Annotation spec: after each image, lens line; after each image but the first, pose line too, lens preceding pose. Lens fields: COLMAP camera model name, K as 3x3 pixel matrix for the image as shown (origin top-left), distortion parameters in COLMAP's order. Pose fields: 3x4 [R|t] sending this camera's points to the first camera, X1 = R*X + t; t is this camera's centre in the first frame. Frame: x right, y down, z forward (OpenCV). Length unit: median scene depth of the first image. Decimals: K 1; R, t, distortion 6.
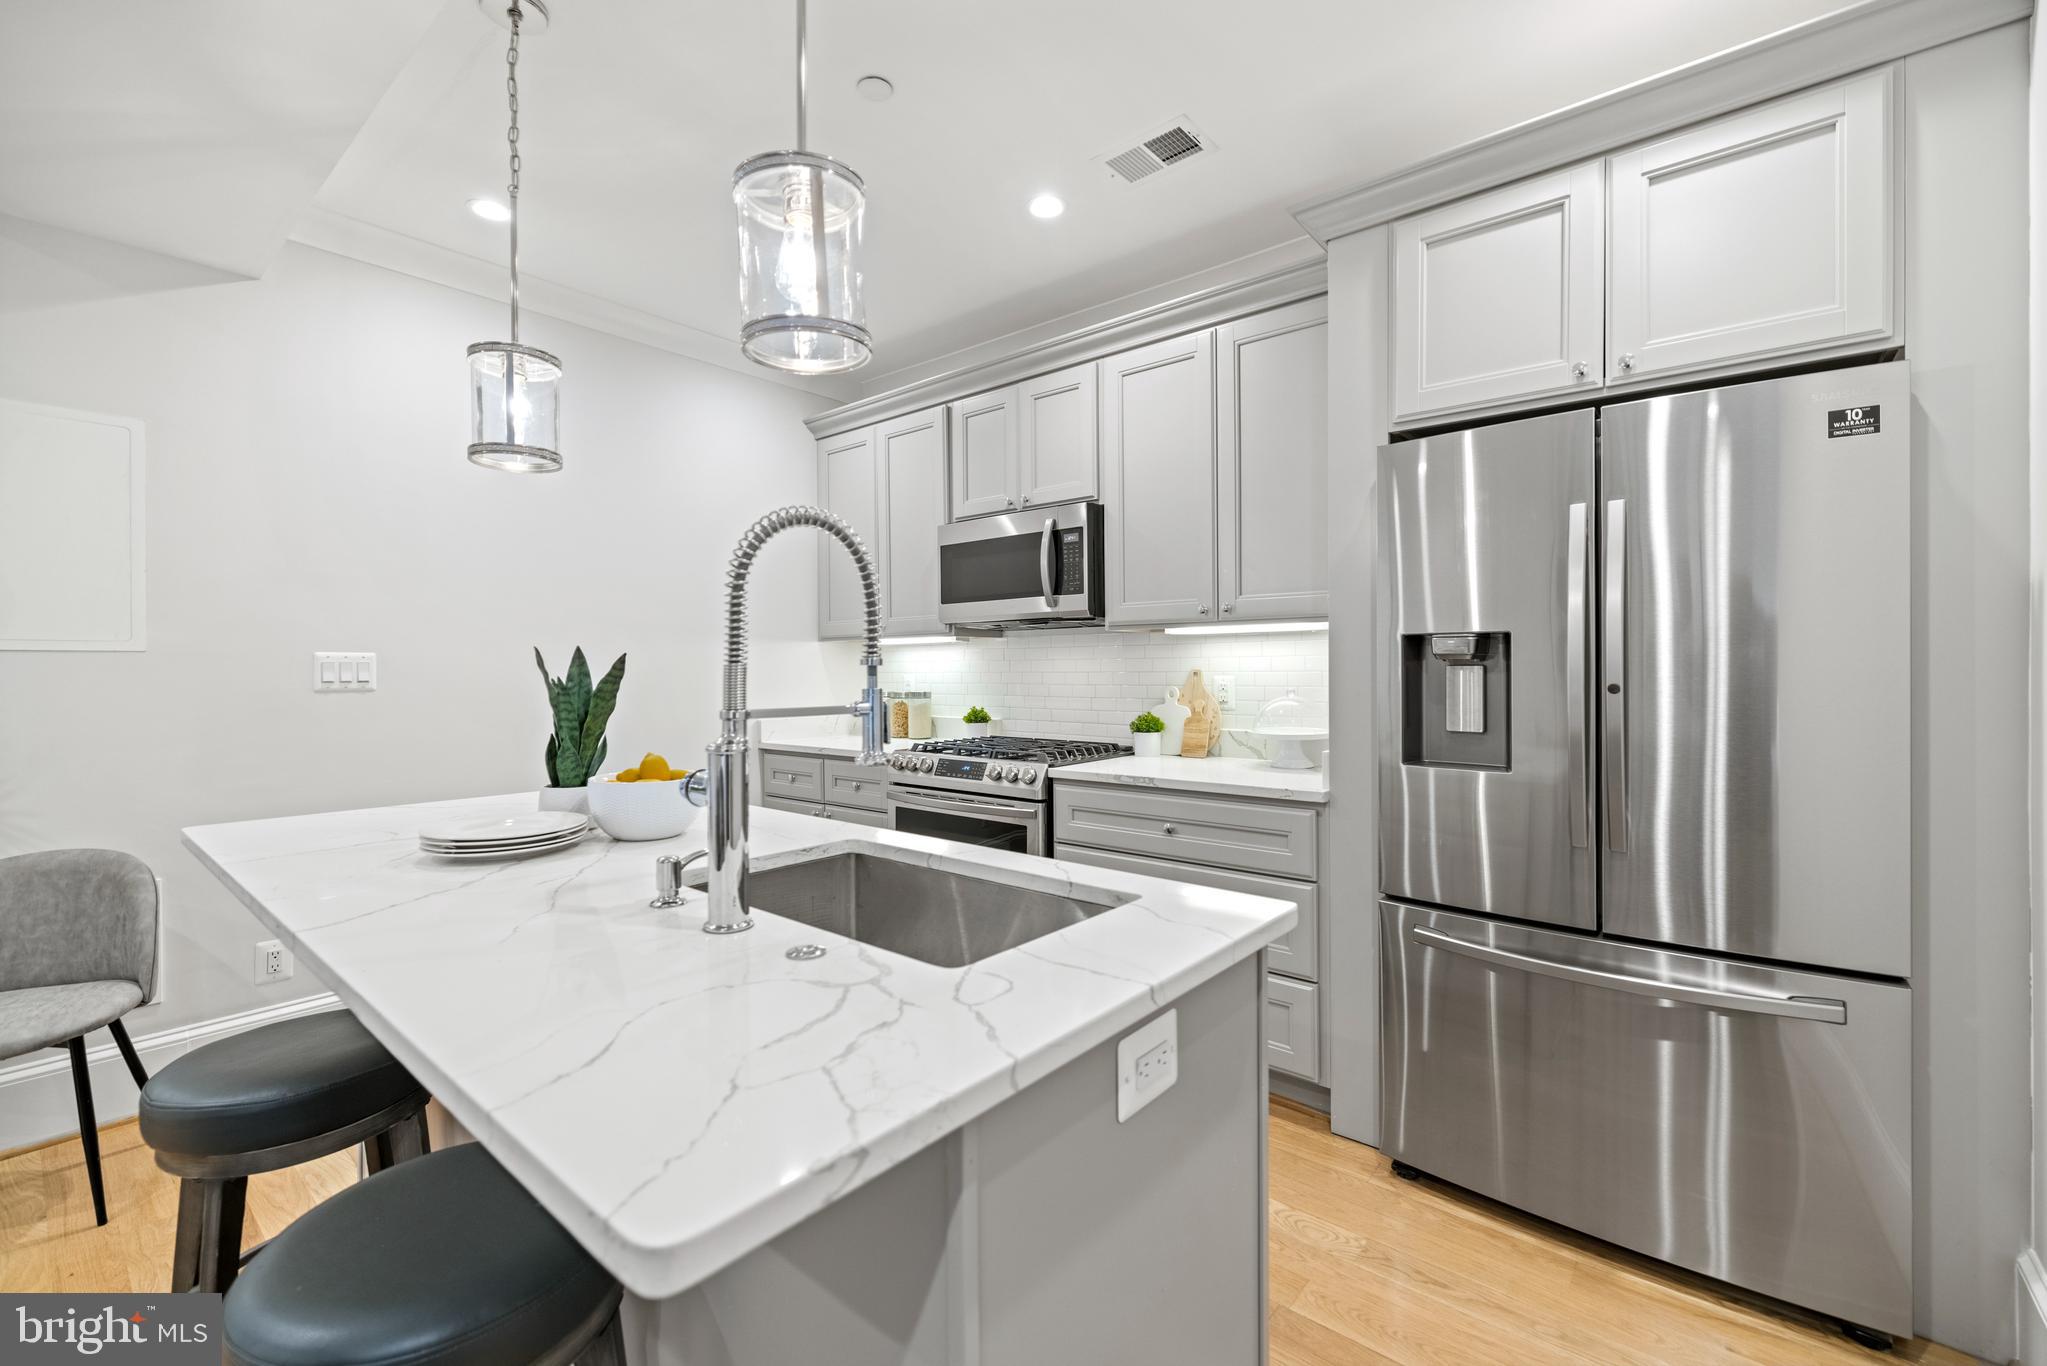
lens RADIAL K [[846.0, 0, 1027.8], [0, 846.0, 667.4], [0, 0, 1]] dist [0.001556, 0.000523]
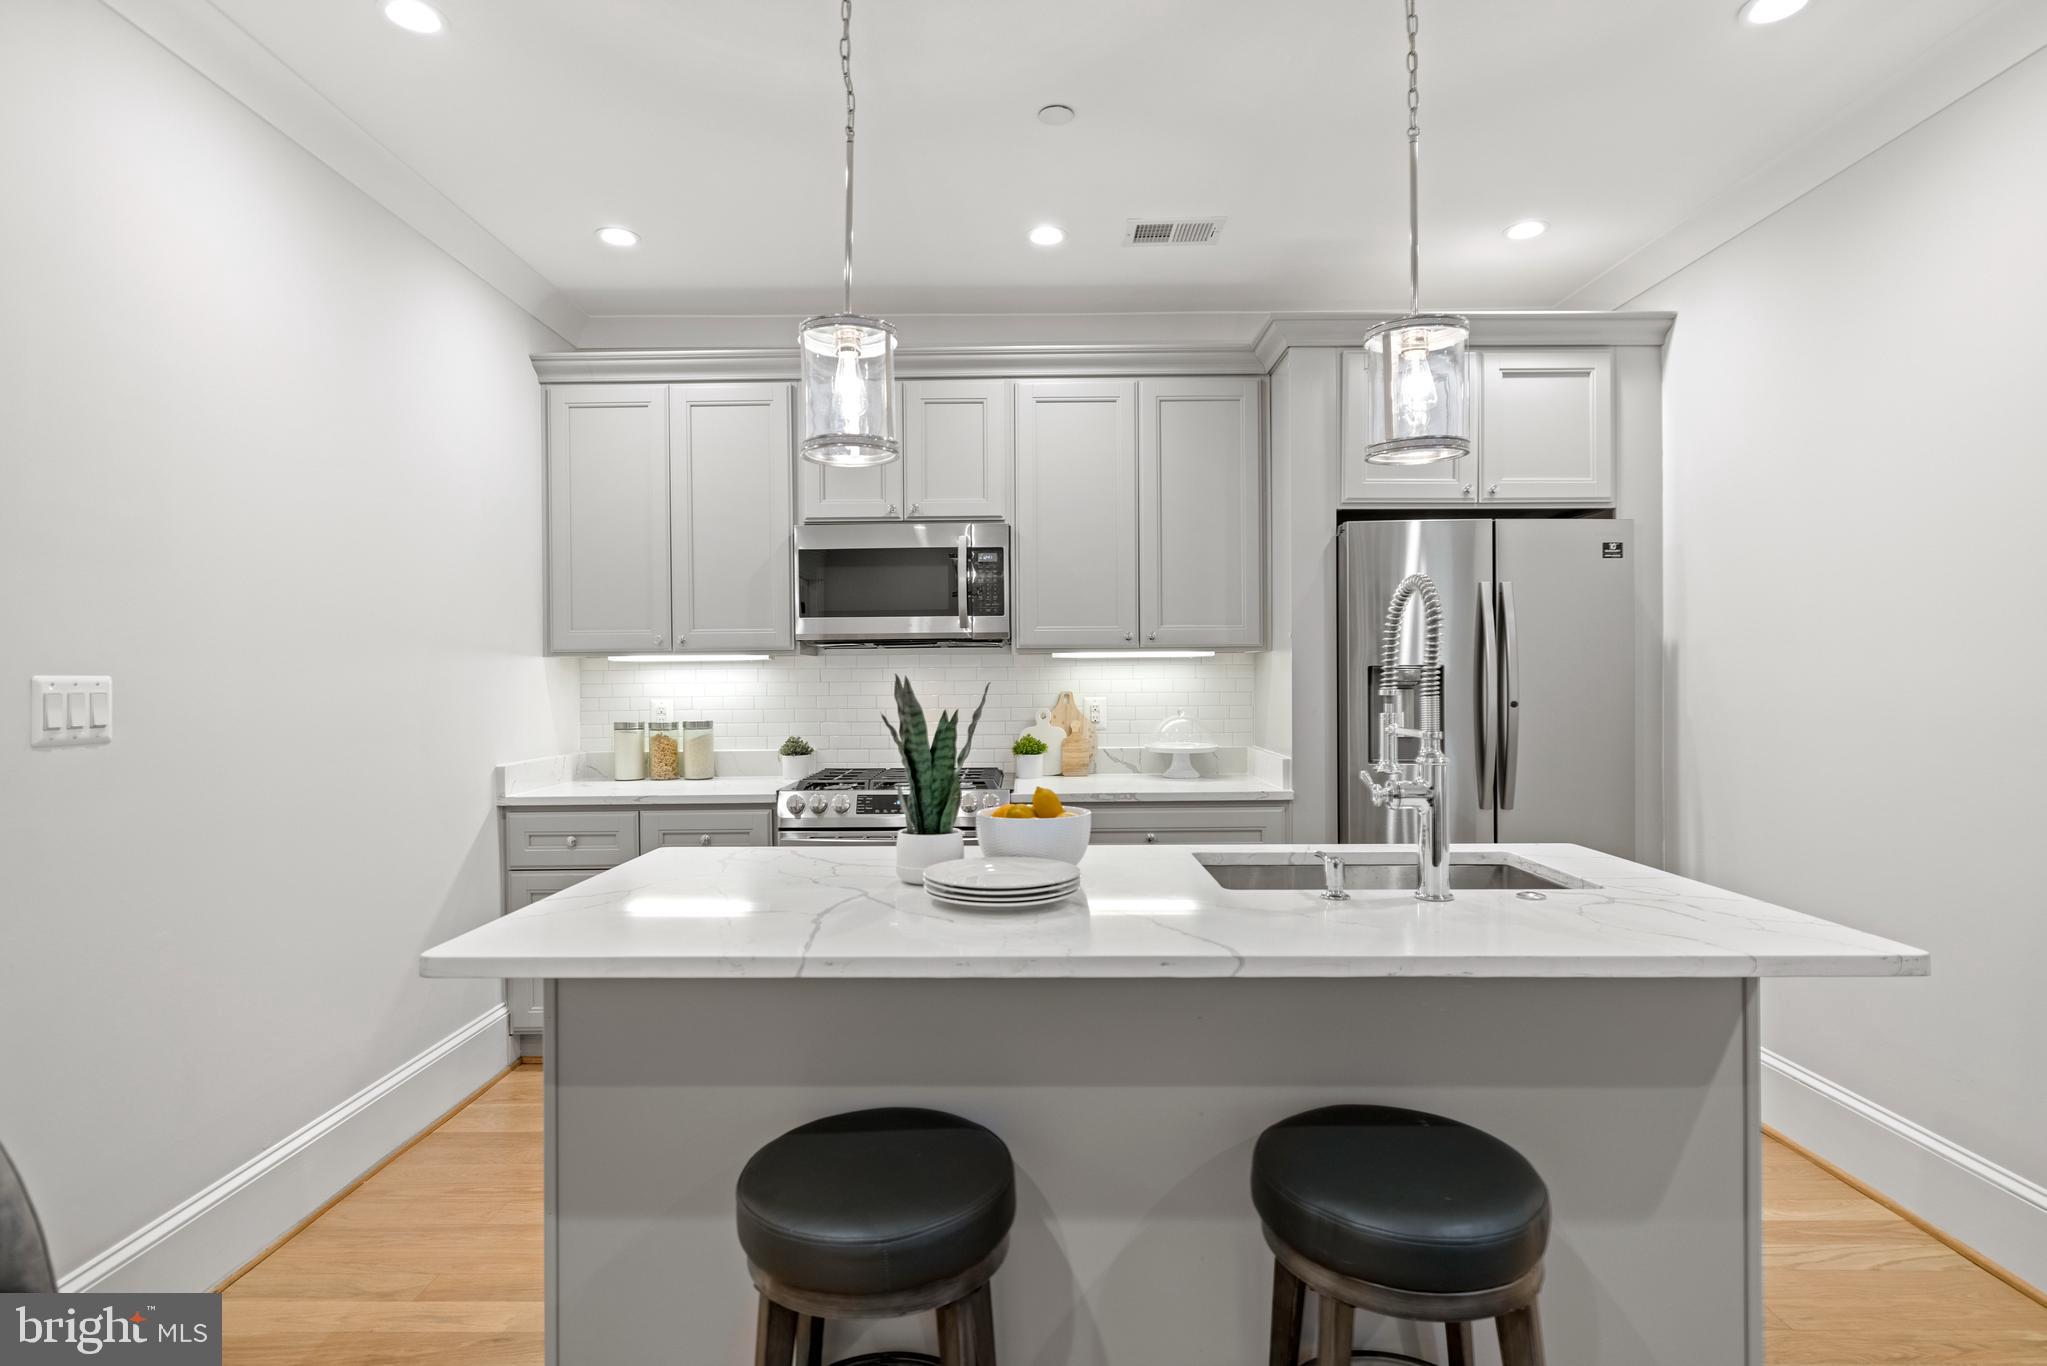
lens RADIAL K [[1038.7, 0, 1022.8], [0, 1038.7, 679.5], [0, 0, 1]] dist [-0.003364, -0.000211]
pose [[0.778493, -0.001662, 0.627651, -0.669784], [0.002816, 0.999996, -0.000845, -0.011720], [-0.627647, 0.002426, 0.778494, 0.046869]]
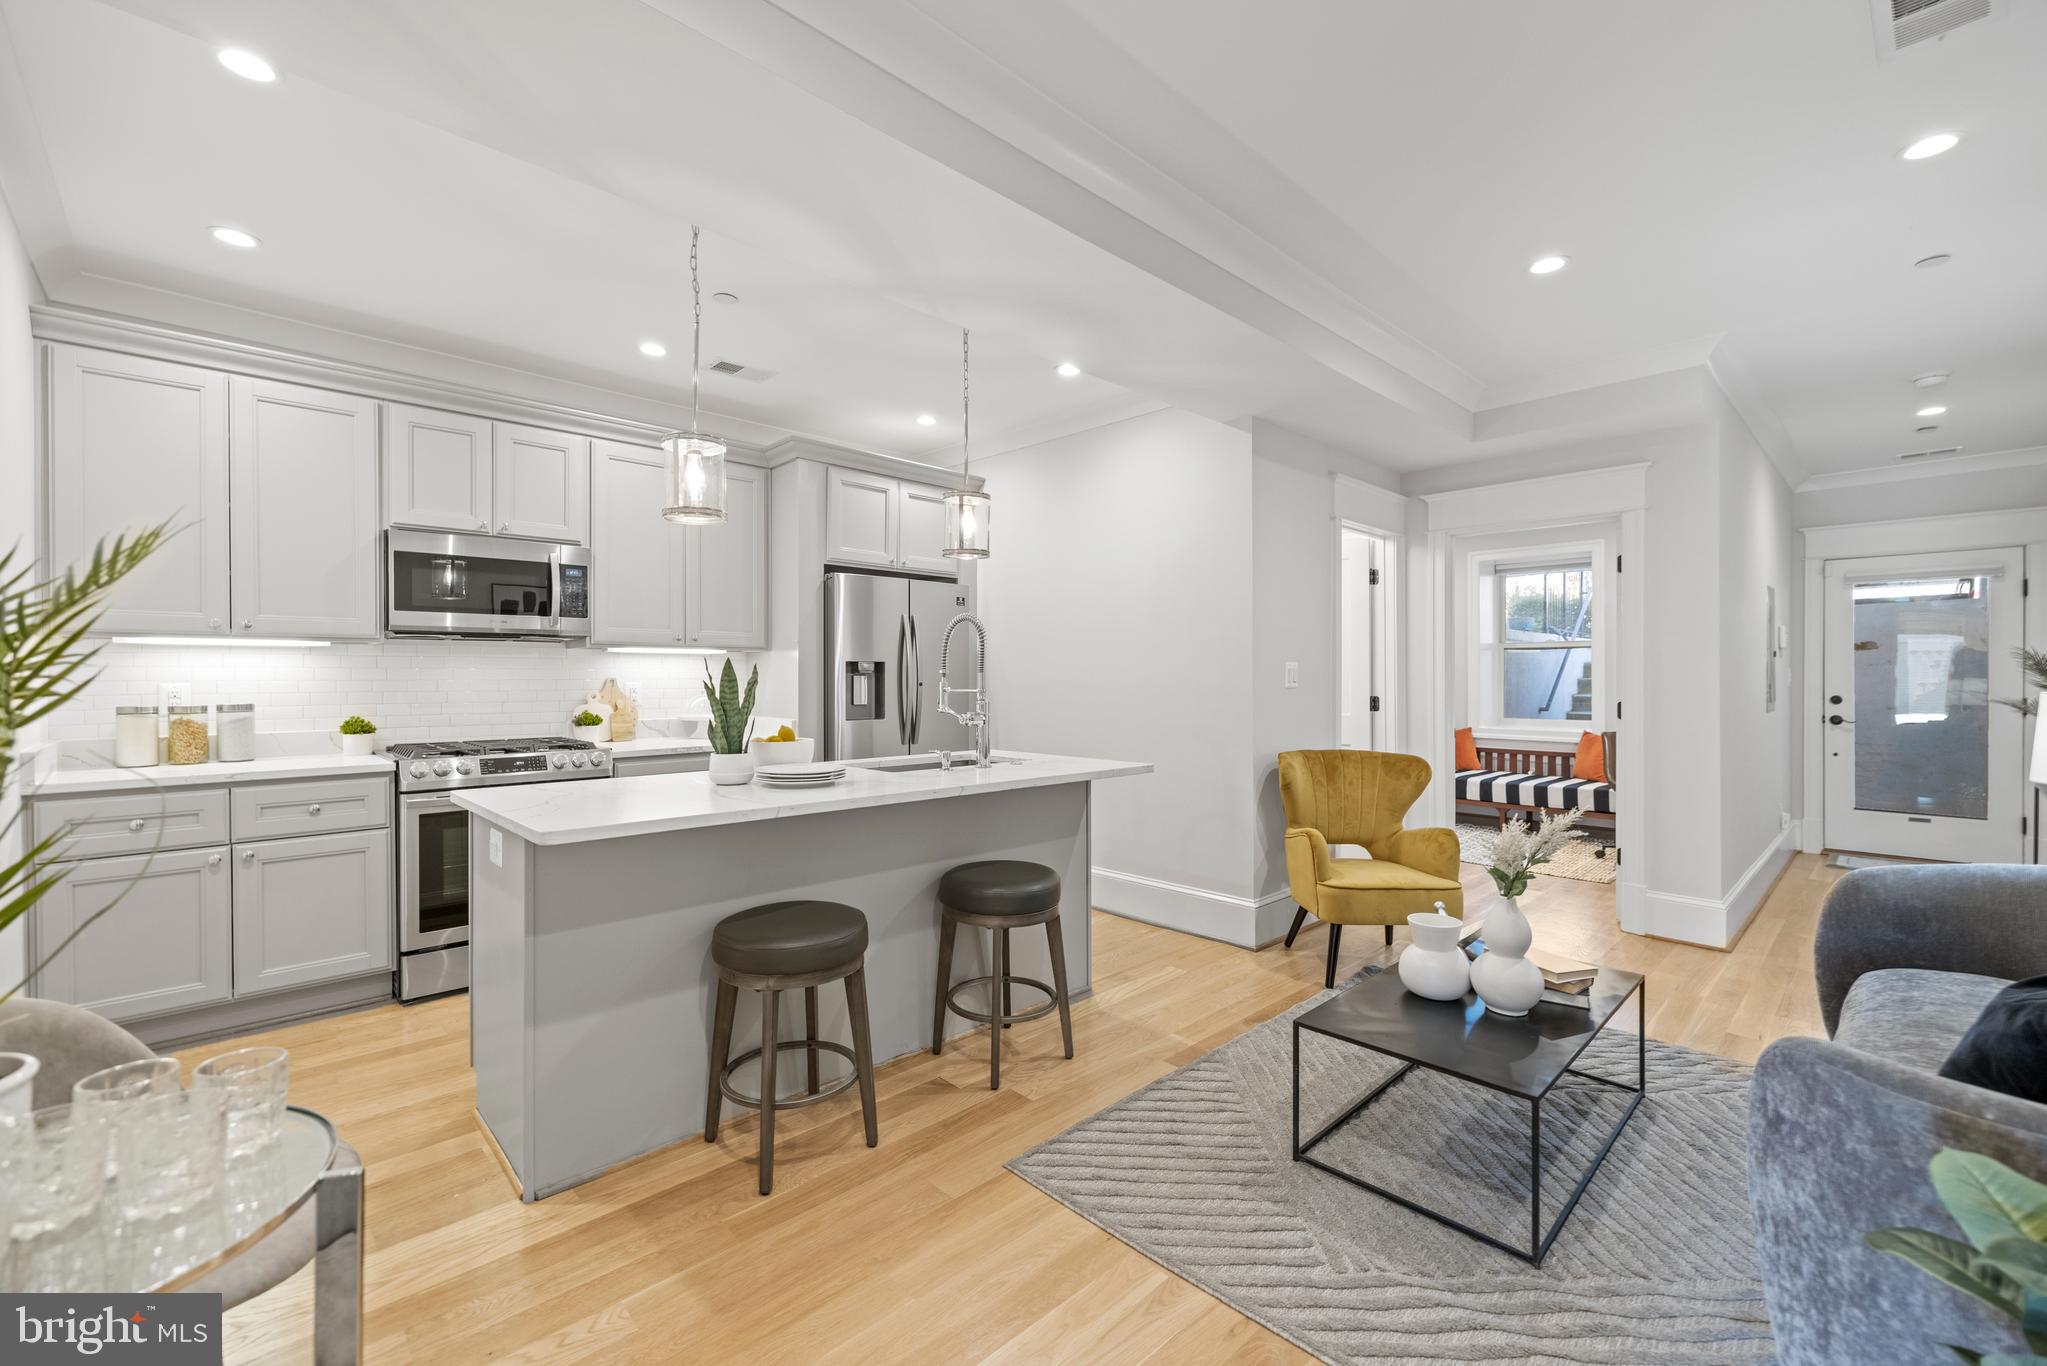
lens RADIAL K [[846.0, 0, 1017.6], [0, 846.0, 679.5], [0, 0, 1]] dist [0.001556, 0.000523]
pose [[0.128091, 0.001653, 0.991761, -1.119659], [-0.000583, 0.999999, -0.001591, 0.007584], [-0.991762, -0.000374, 0.128091, 0.184735]]
